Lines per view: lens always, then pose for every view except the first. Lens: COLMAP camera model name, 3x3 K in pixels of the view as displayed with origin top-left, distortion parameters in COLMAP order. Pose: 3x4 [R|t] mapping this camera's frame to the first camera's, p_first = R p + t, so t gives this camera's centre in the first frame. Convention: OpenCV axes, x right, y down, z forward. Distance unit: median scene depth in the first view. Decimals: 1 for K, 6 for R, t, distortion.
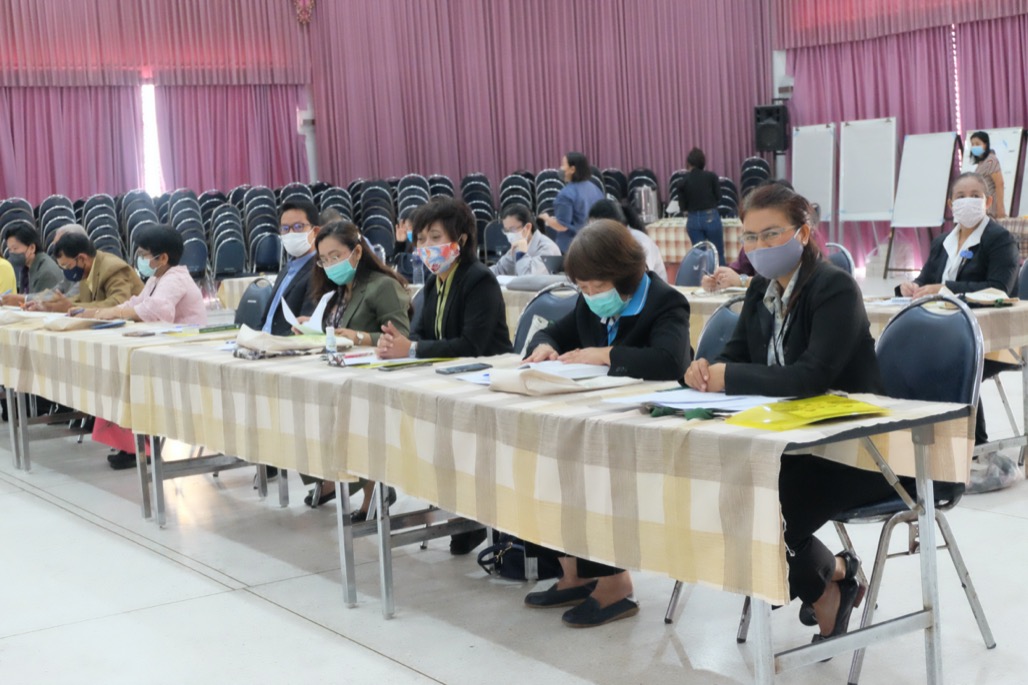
lens RADIAL K [[1531.0, 0, 526.5], [0, 1531.0, 332.5], [0, 0, 1]] dist [-0.010274, 0.000000]
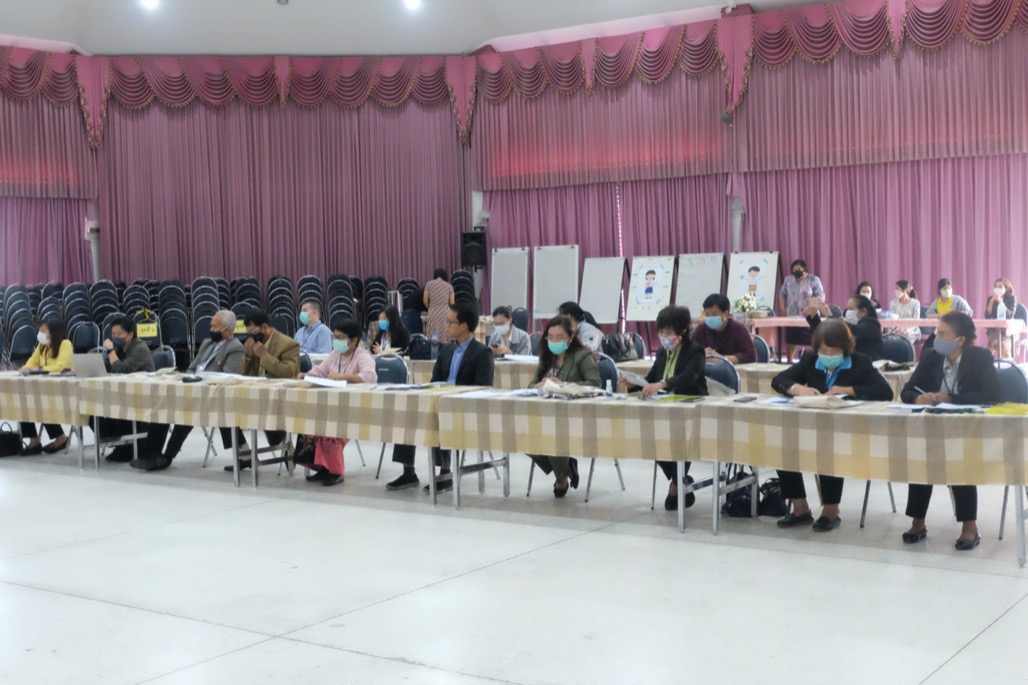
lens RADIAL K [[1322.8, 0, 526.1], [0, 1322.8, 316.3], [0, 0, 1]] dist [0.014735, 0.000000]
pose [[0.937144, 0.015046, 0.348619, -0.210535], [0.010341, 0.997434, -0.070847, 0.008598], [-0.348790, 0.069999, 0.934583, -0.100366]]
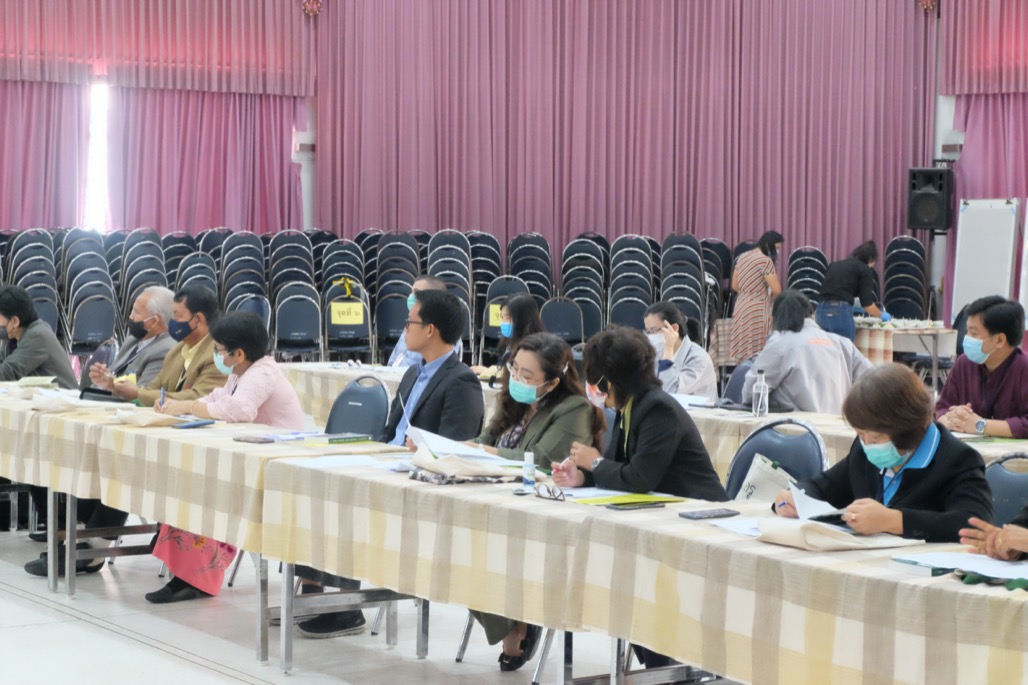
lens RADIAL K [[2190.1, 0, 530.8], [0, 2190.1, 331.1], [0, 0, 1]] dist [0.128726, 0.000000]
pose [[0.997731, 0.066792, 0.008506, -0.041450], [-0.066294, 0.996579, -0.049349, -0.003179], [-0.011773, 0.048673, 0.998745, -0.072509]]
